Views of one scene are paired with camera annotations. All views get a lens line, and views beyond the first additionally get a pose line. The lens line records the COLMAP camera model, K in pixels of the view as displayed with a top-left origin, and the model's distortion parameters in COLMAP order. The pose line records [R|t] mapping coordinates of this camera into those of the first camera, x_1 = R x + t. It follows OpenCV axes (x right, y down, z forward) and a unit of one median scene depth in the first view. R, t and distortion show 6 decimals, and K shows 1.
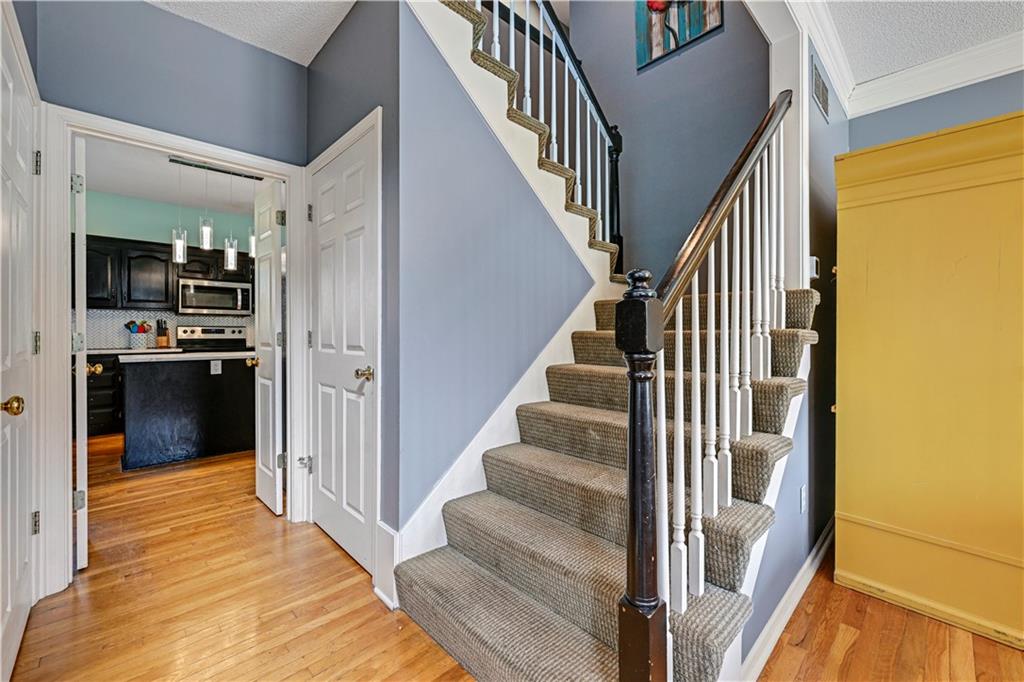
lens RADIAL K [[410.8, 0, 510.3], [0, 410.8, 330.3], [0, 0, 1]] dist [0.000293, -0.000080]
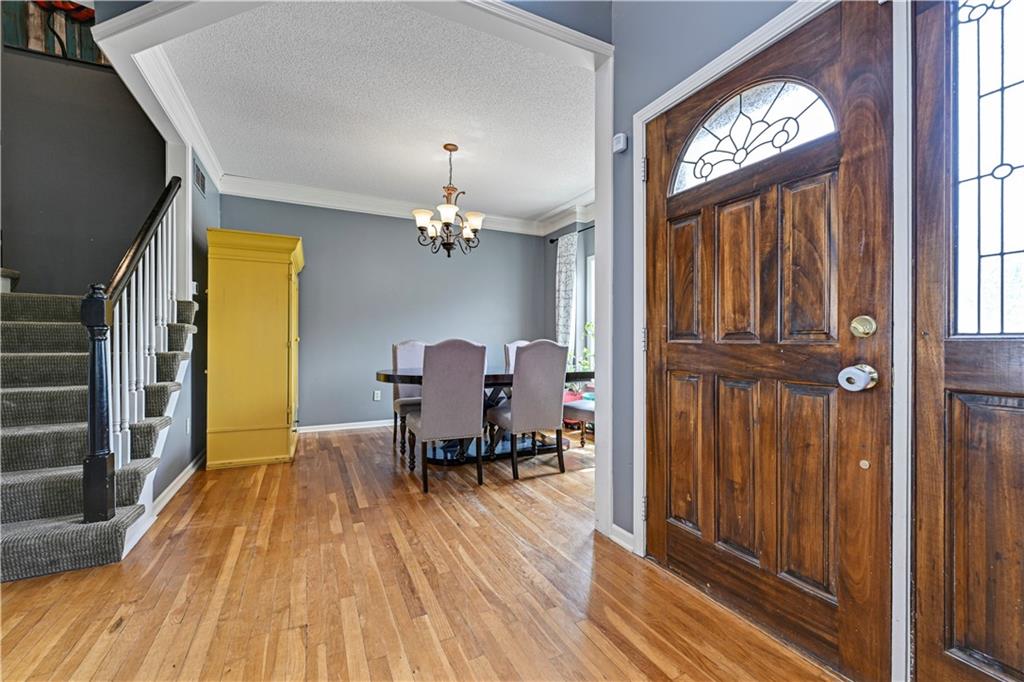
lens RADIAL K [[410.0, 0, 509.5], [0, 410.0, 338.2], [0, 0, 1]] dist [-0.000288, 0.000036]
pose [[0.287910, 0.004183, 0.957648, -0.531238], [0.002440, 0.999984, -0.005101, 0.067028], [-0.957654, 0.003805, 0.287896, -0.767338]]
